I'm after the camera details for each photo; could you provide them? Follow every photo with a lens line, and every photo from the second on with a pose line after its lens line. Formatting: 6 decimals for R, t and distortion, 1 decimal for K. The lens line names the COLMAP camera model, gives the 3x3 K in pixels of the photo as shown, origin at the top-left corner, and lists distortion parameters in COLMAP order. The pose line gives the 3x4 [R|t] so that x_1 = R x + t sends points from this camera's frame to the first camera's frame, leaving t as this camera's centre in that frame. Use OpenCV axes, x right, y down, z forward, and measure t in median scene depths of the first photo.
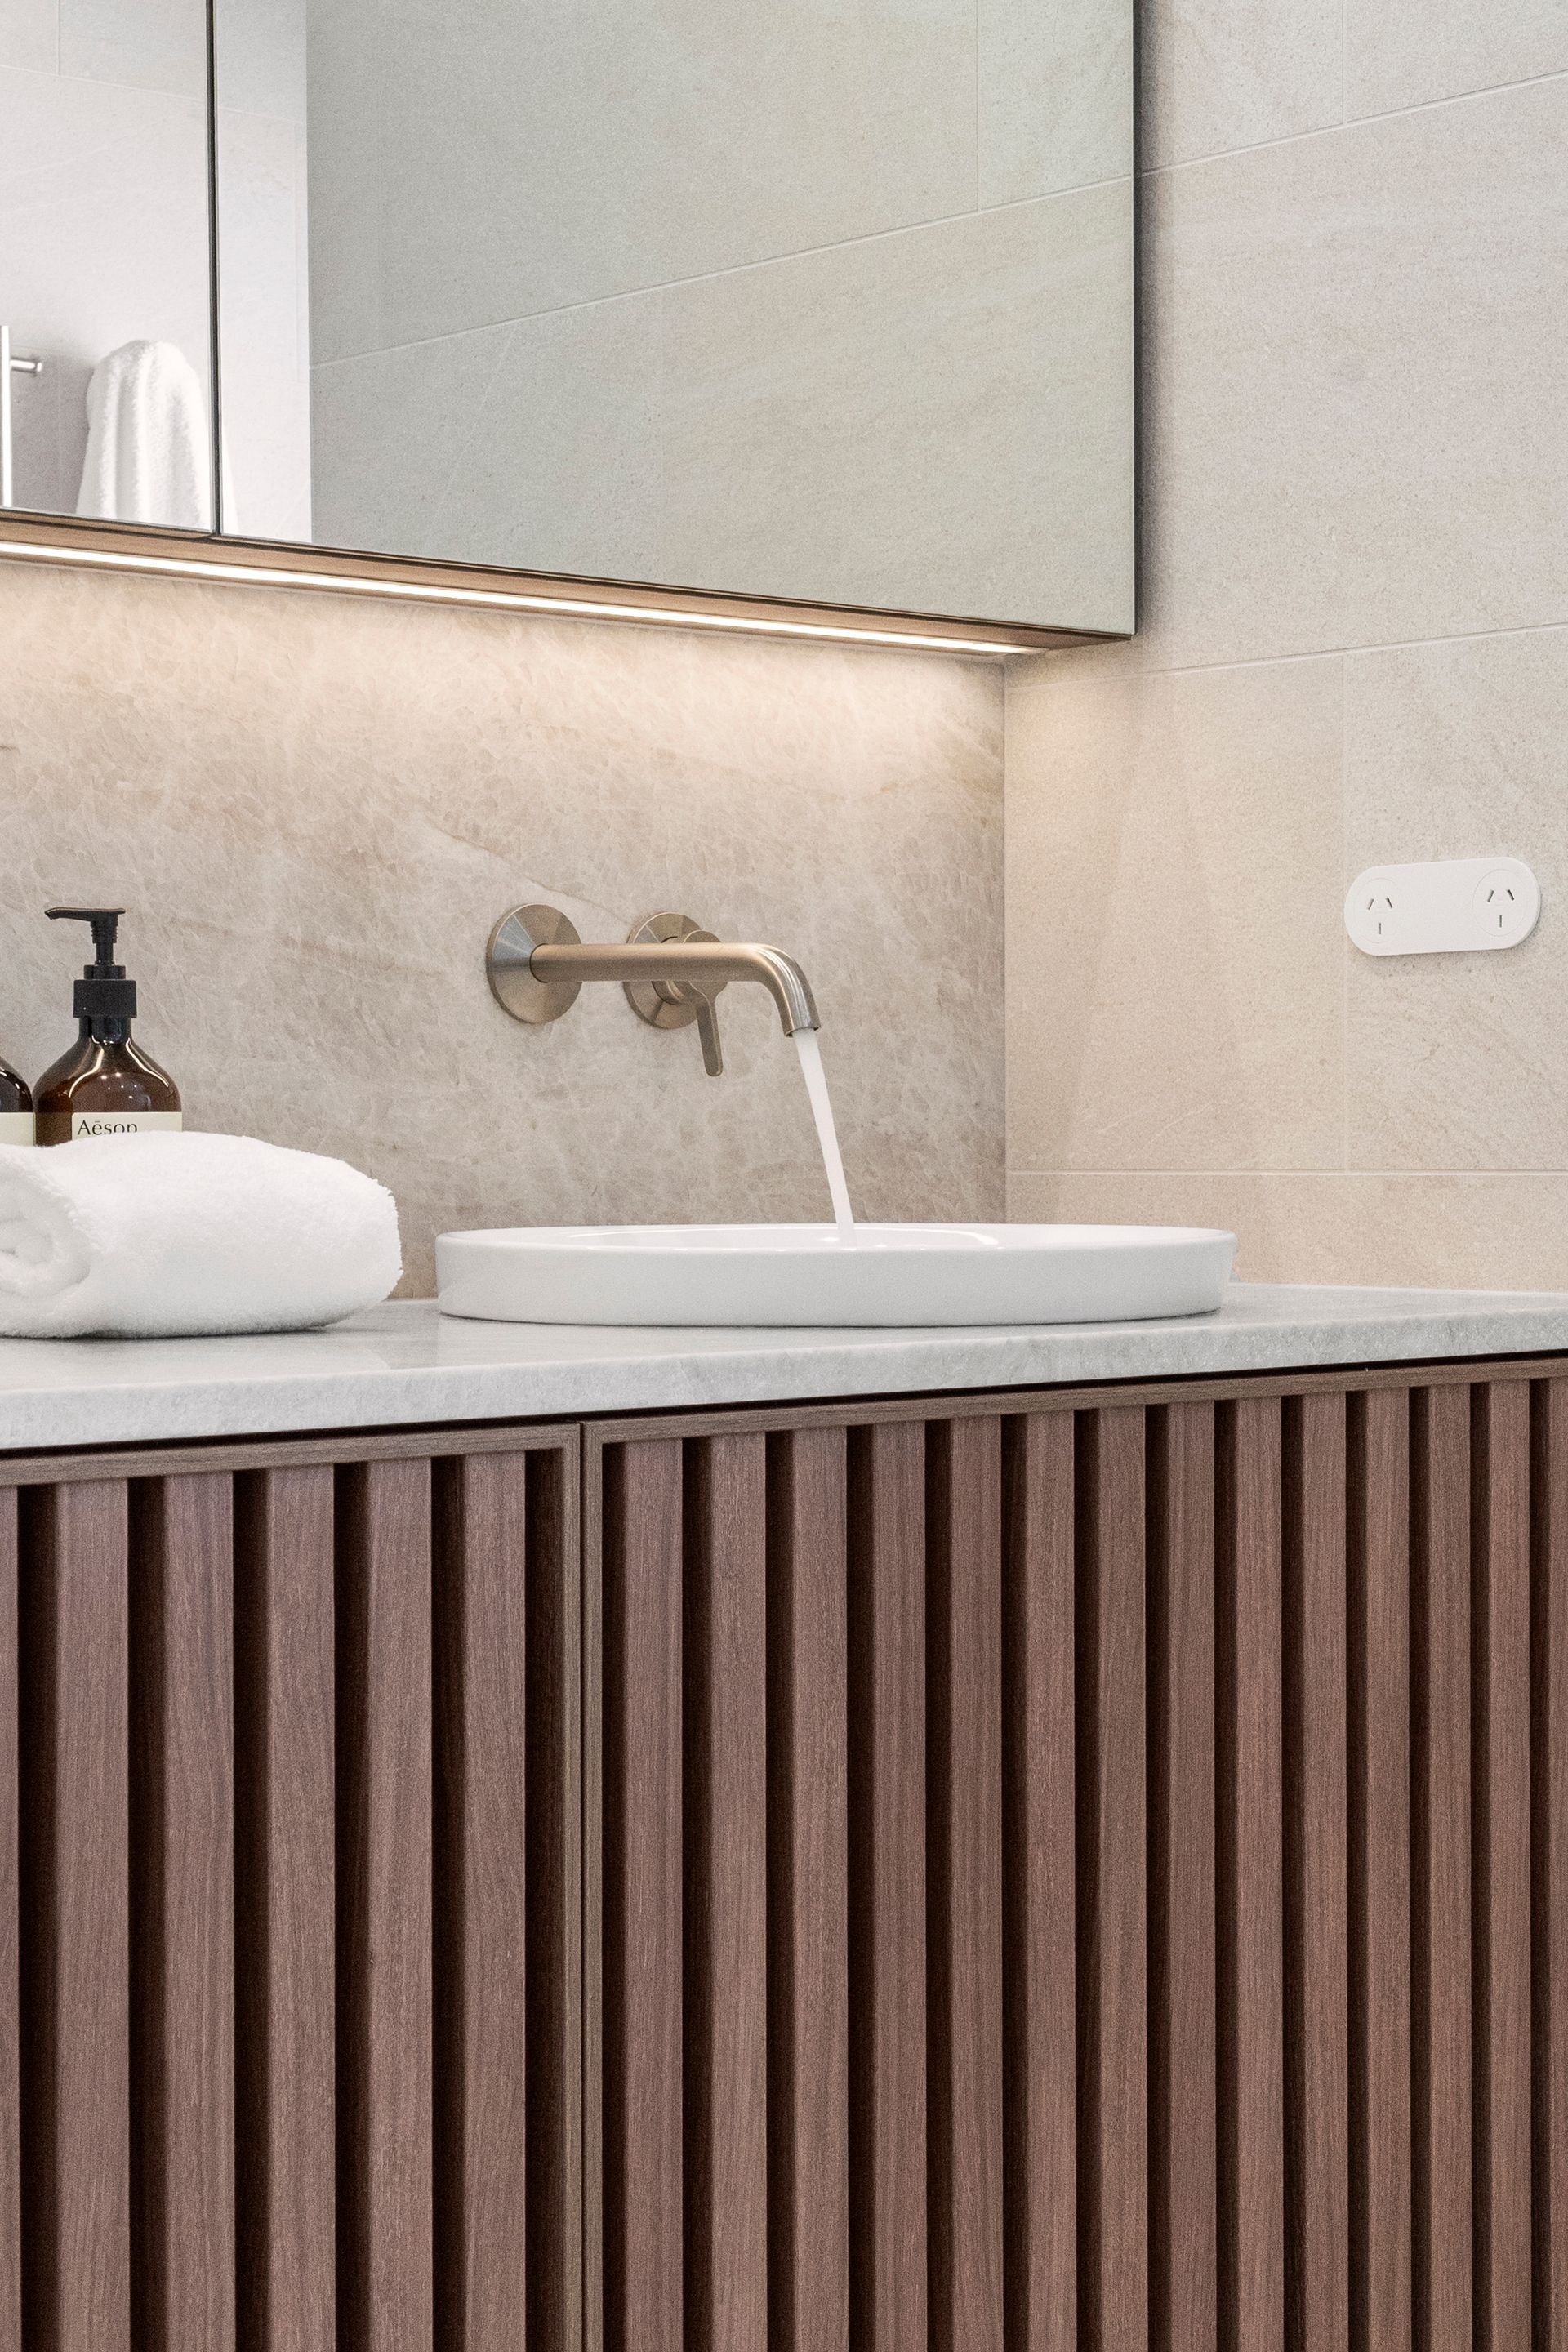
lens RADIAL K [[4219.2, 0, 771.6], [0, 4219.2, 1183.1], [0, 0, 1]] dist [0.133608, 0.000000]
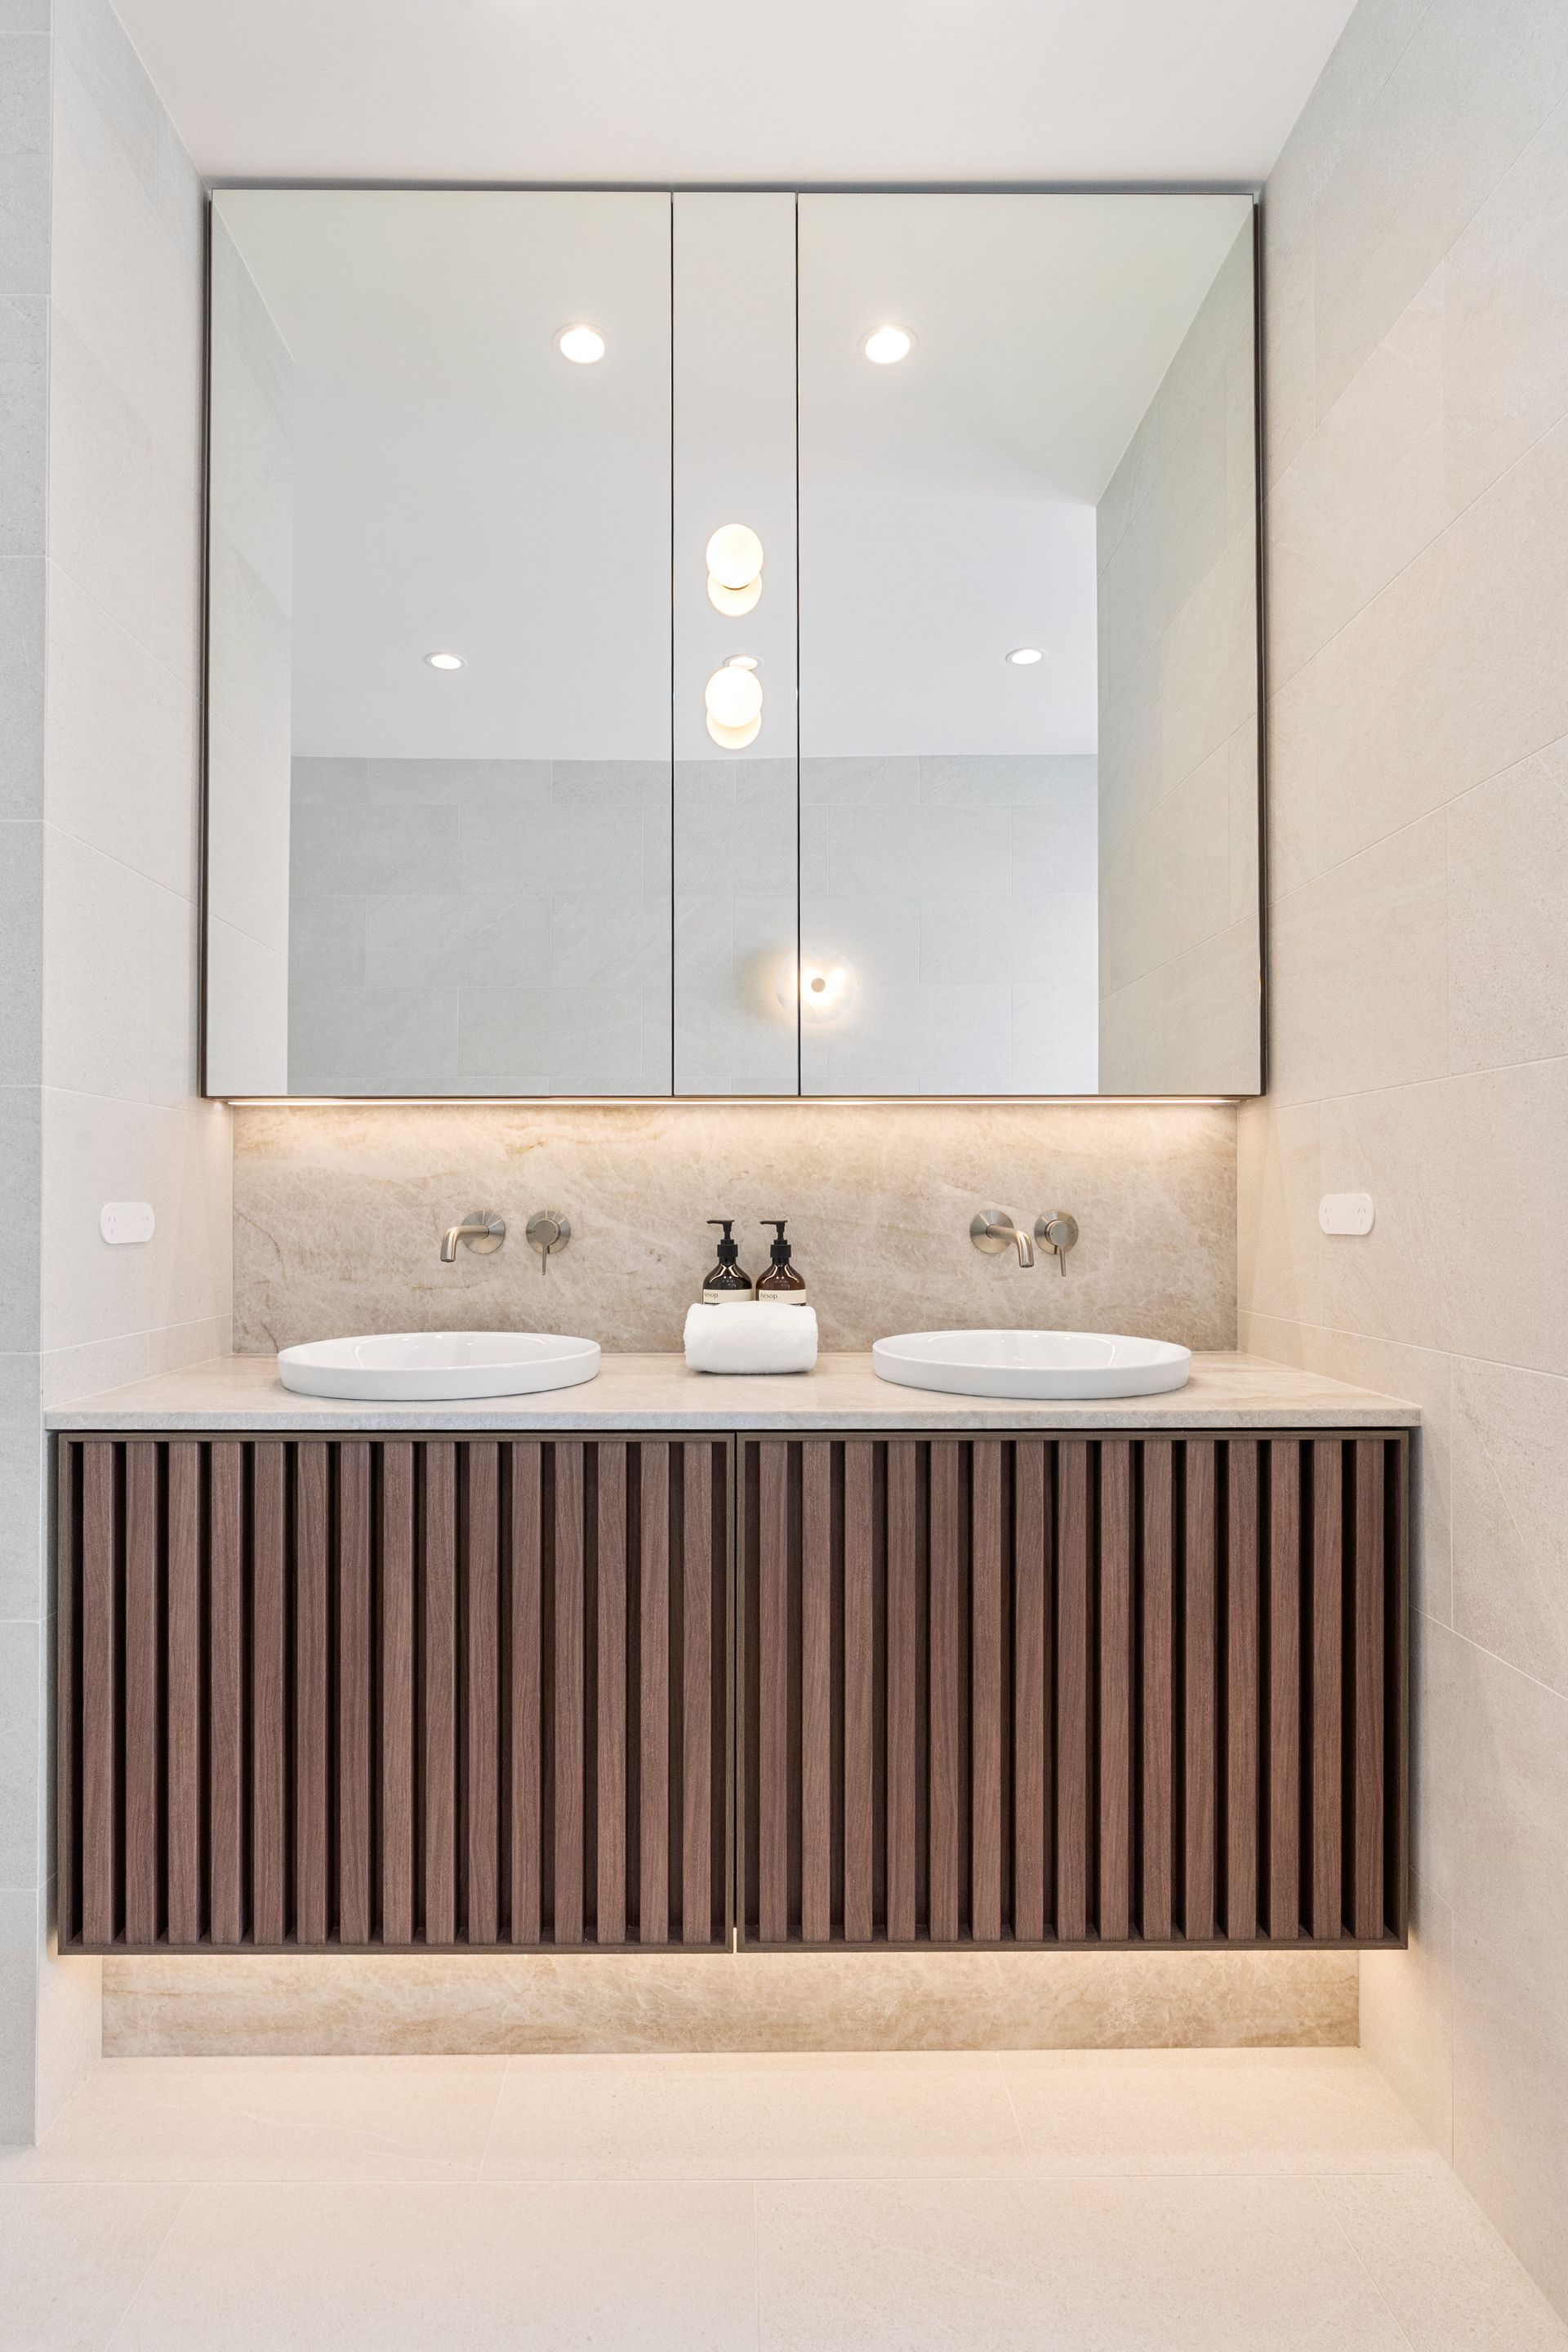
lens RADIAL K [[1219.5, 0, 753.9], [0, 1219.5, 1194.2], [0, 0, 1]] dist [-0.003993, 0.000809]
pose [[0.744251, -0.000732, -0.667900, 0.403025], [-0.012081, 0.999821, -0.014558, -0.070808], [0.667791, 0.018903, 0.744109, 0.348723]]
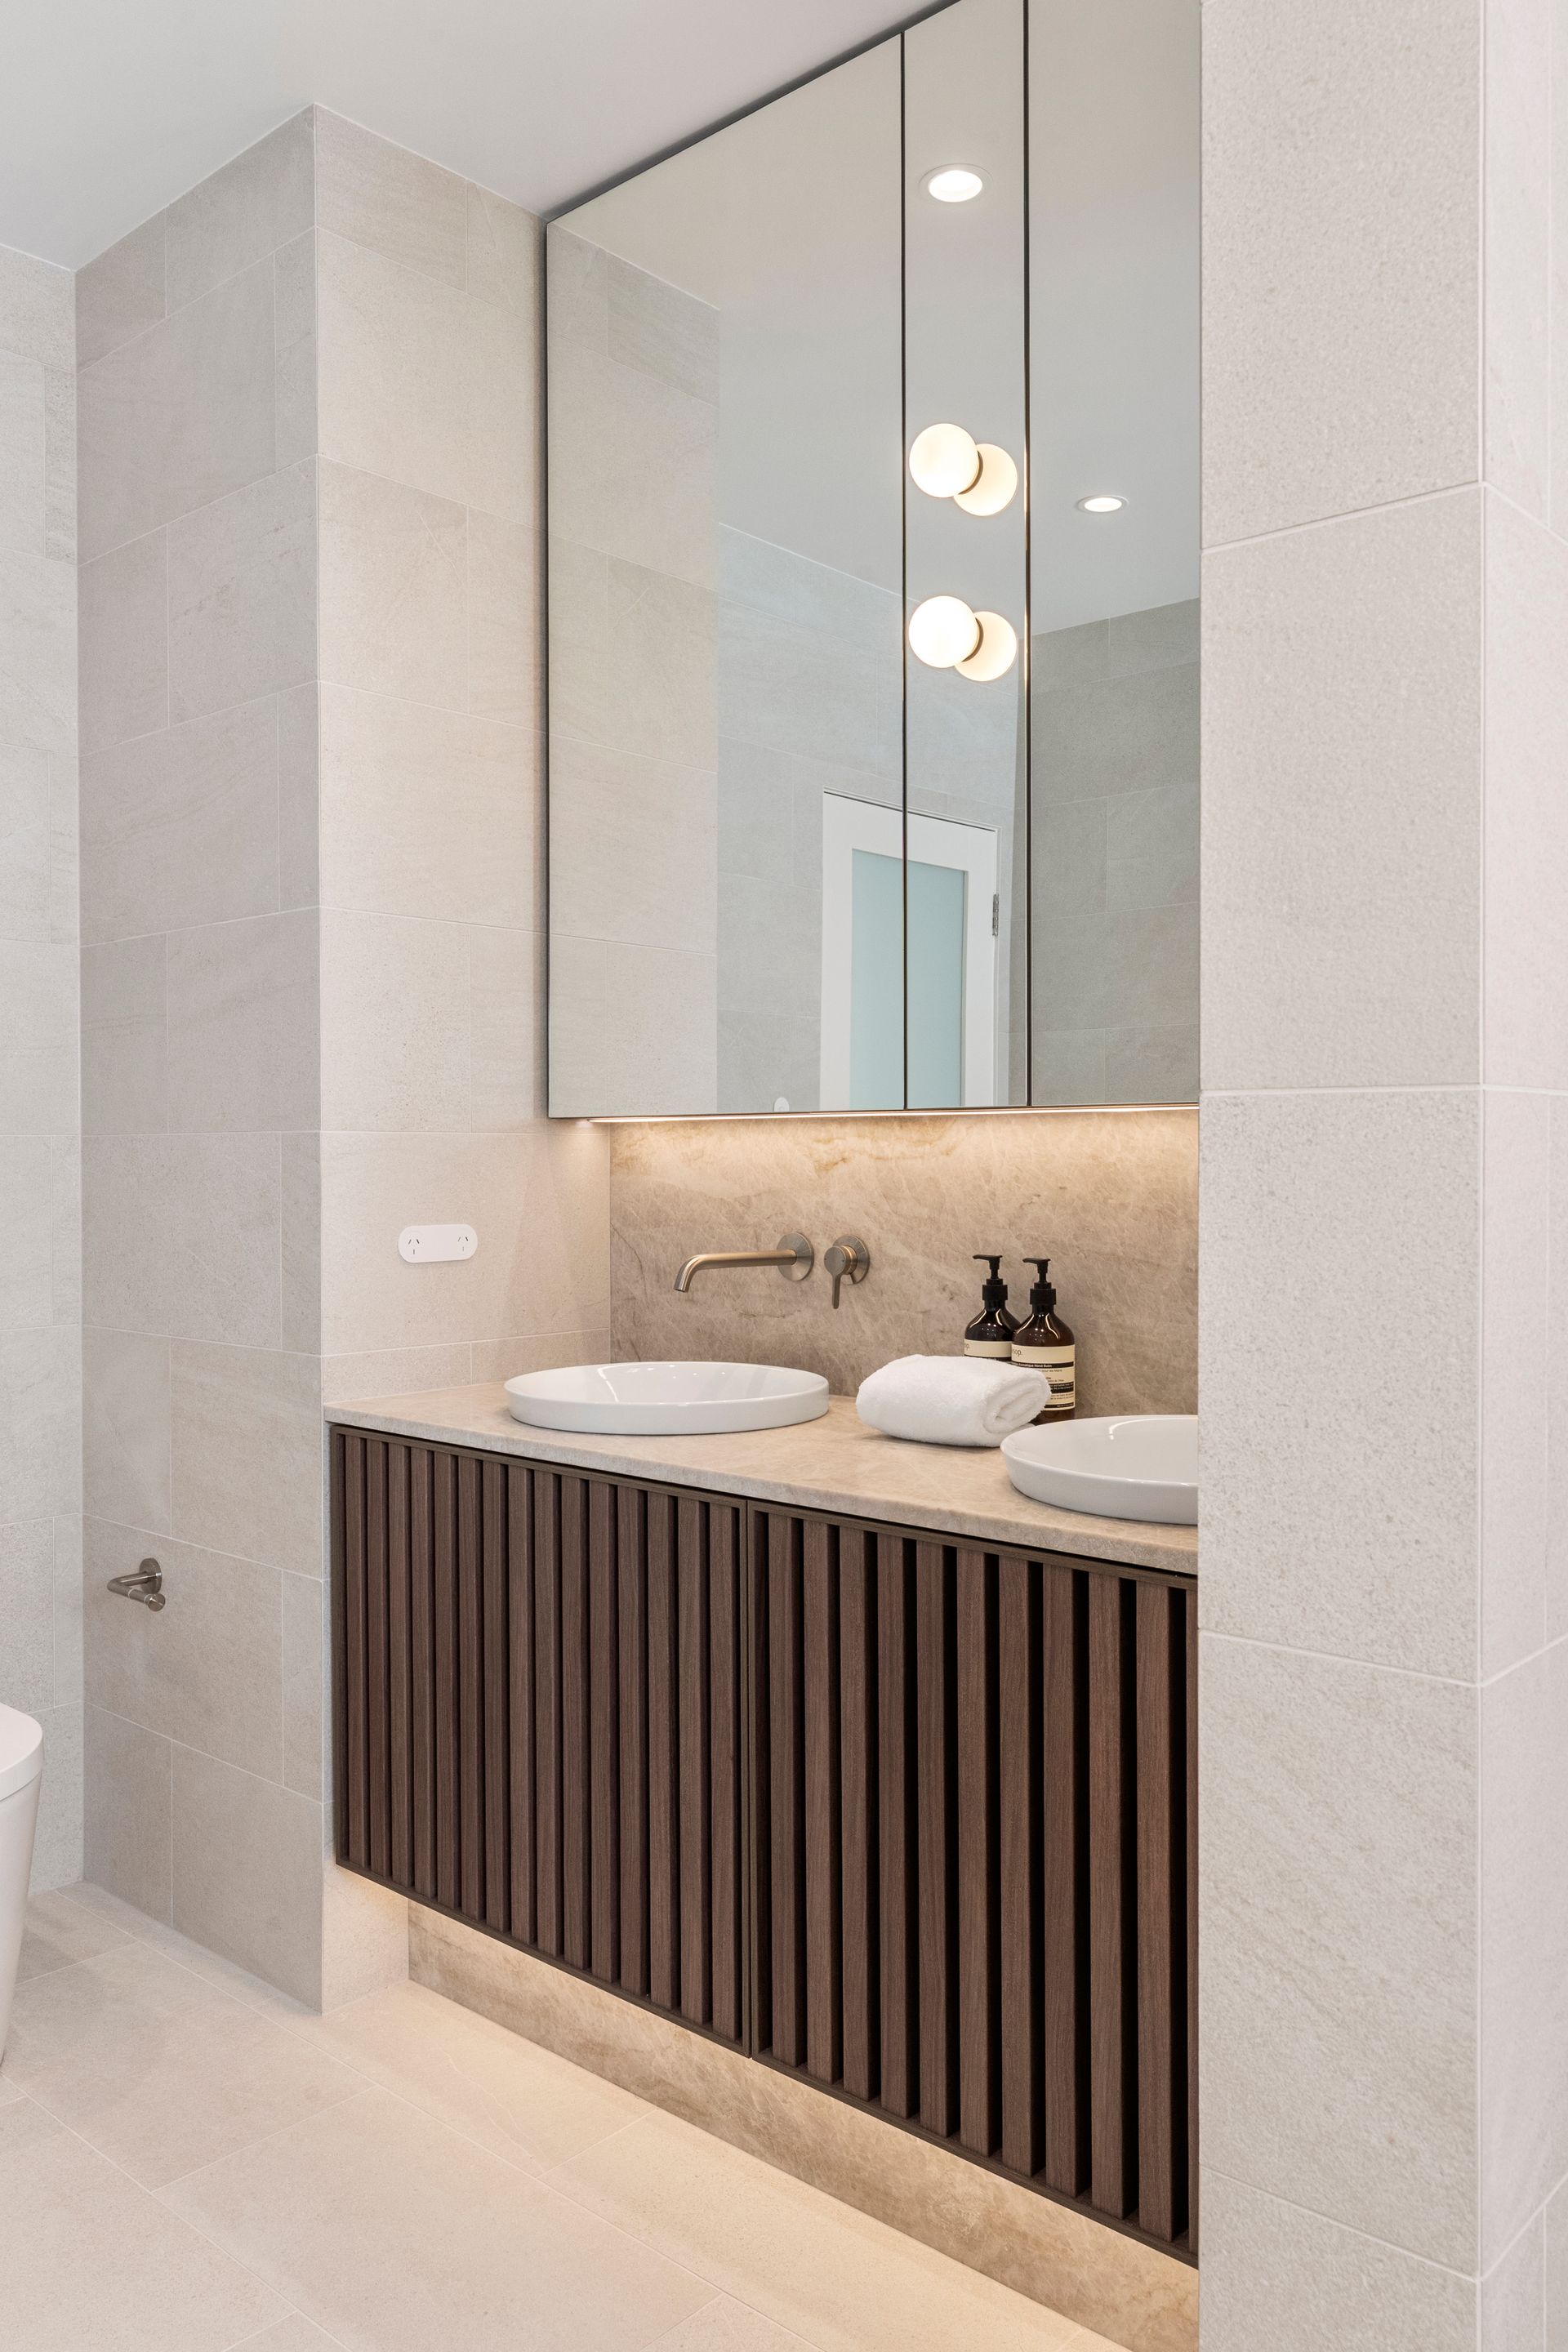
lens RADIAL K [[1781.0, 0, 796.7], [0, 1781.0, 1172.8], [0, 0, 1]] dist [0.002689, 0.000791]
pose [[0.097122, 0.016739, -0.995132, 0.833267], [-0.011818, 0.999807, 0.015665, -0.127961], [0.995202, 0.010239, 0.097301, 0.764446]]
